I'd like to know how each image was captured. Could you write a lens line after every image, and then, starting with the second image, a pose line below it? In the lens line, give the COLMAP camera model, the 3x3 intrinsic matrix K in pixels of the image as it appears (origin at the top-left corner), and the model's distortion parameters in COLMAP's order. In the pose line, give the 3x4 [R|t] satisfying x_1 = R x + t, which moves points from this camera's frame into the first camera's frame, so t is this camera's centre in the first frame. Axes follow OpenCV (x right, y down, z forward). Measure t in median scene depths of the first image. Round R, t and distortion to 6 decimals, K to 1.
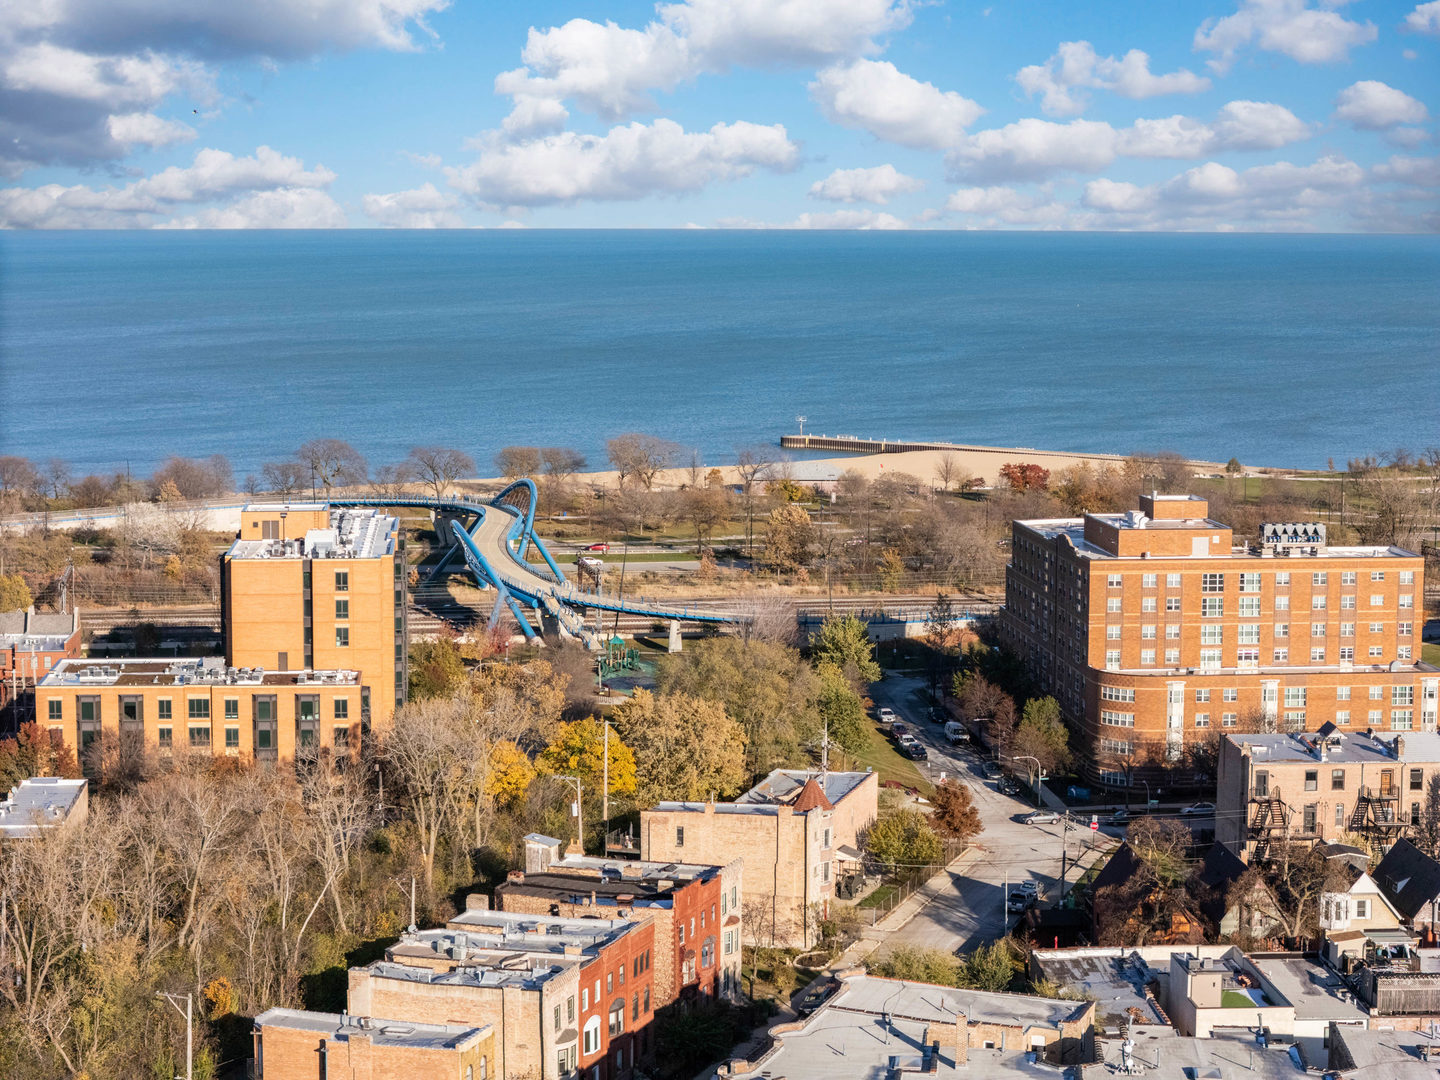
lens RADIAL K [[2886.4, 0, 720.0], [0, 2886.4, 540.0], [0, 0, 1]] dist [-0.248852, 1.557065]
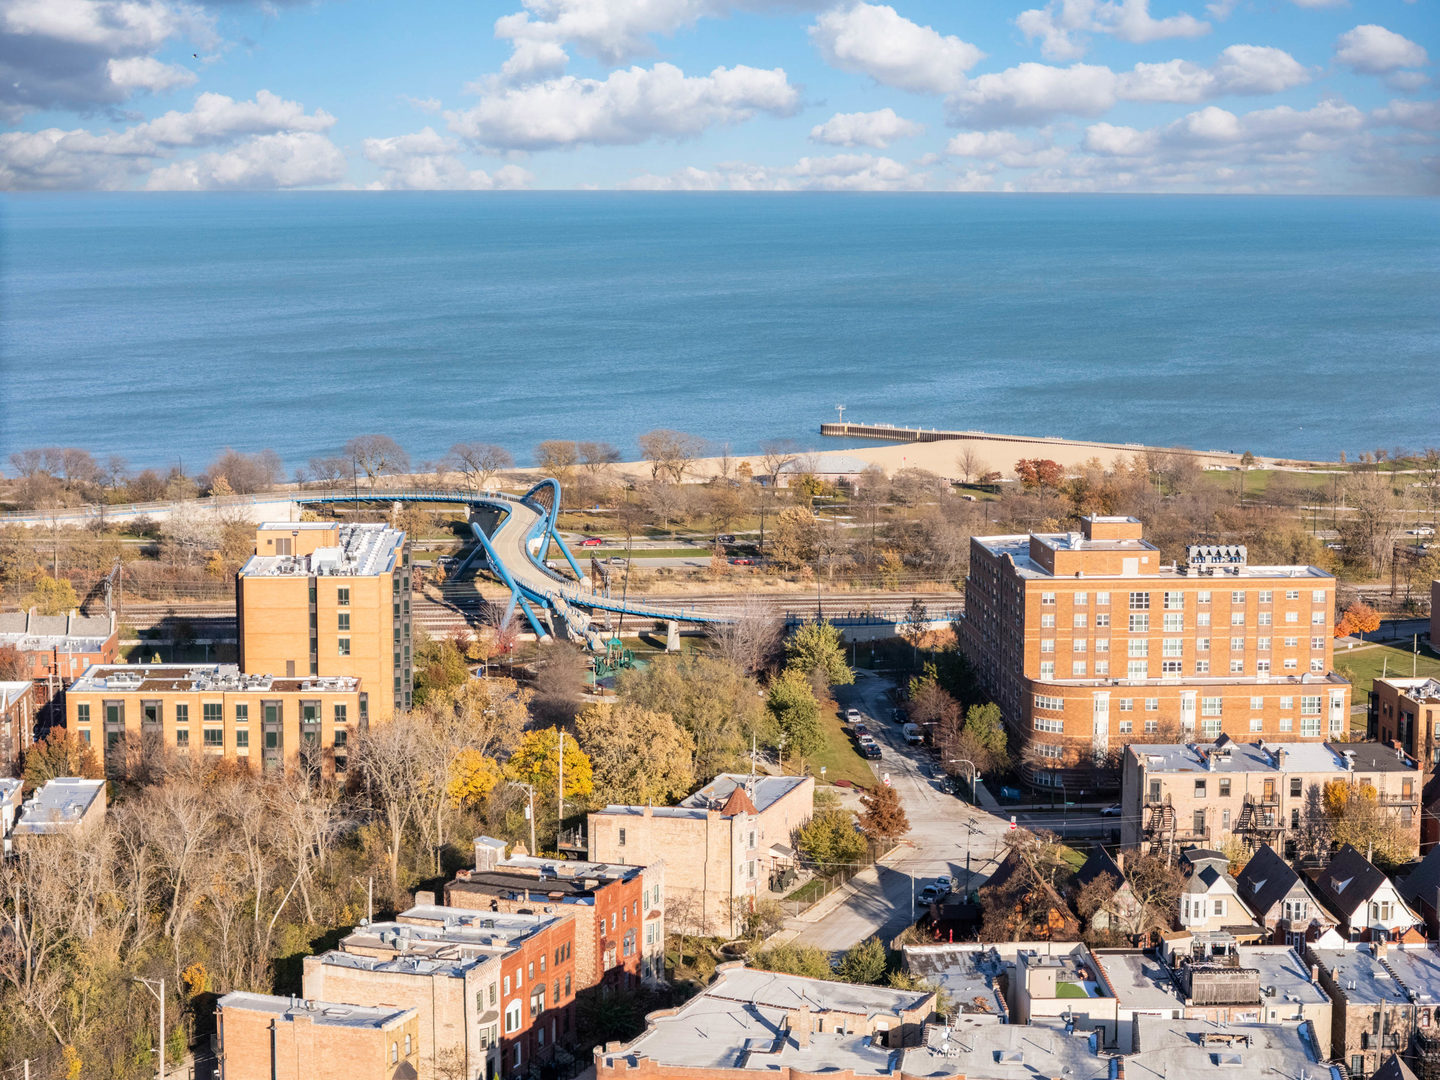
lens RADIAL K [[2886.4, 0, 720.0], [0, 2886.4, 540.0], [0, 0, 1]] dist [-0.248852, 1.557065]
pose [[0.999525, 0.003964, -0.030556, 0.052835], [-0.003548, 0.999901, 0.013648, -0.026033], [0.030607, -0.013533, 0.999440, -0.112095]]
